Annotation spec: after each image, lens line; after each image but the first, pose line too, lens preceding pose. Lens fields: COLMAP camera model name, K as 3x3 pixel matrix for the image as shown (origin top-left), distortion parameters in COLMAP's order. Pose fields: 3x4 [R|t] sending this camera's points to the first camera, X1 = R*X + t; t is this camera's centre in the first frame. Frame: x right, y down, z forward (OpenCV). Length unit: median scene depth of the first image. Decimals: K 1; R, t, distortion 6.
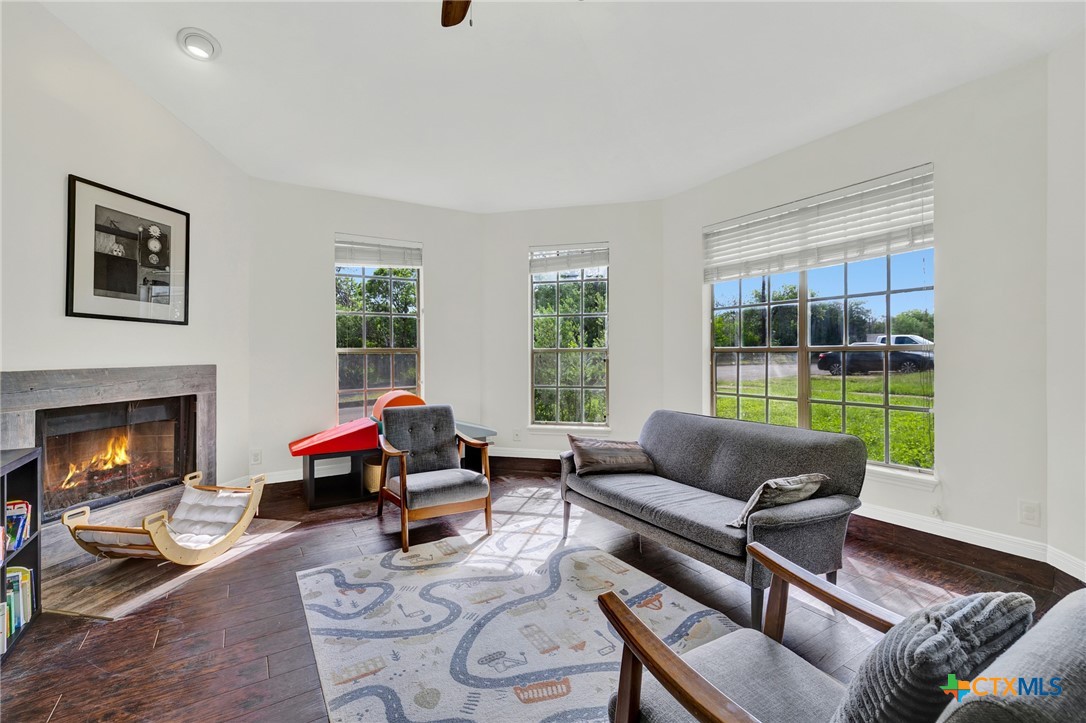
lens RADIAL K [[478.9, 0, 534.6], [0, 478.9, 352.5], [0, 0, 1]] dist [0.007711, 0.000046]
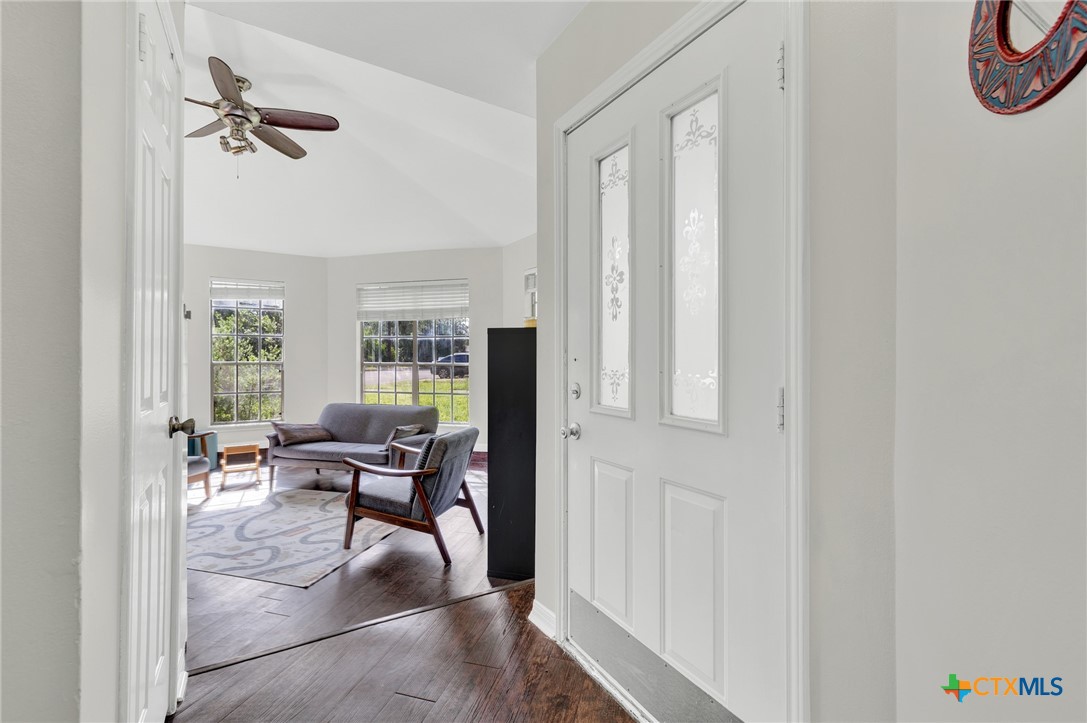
lens RADIAL K [[464.6, 0, 536.4], [0, 464.6, 362.7], [0, 0, 1]] dist [0.001128, -0.000035]
pose [[0.729963, 0.000950, 0.683486, -0.323573], [-0.007017, 0.999957, 0.006104, -0.029553], [-0.683451, -0.009252, 0.729938, -0.632683]]
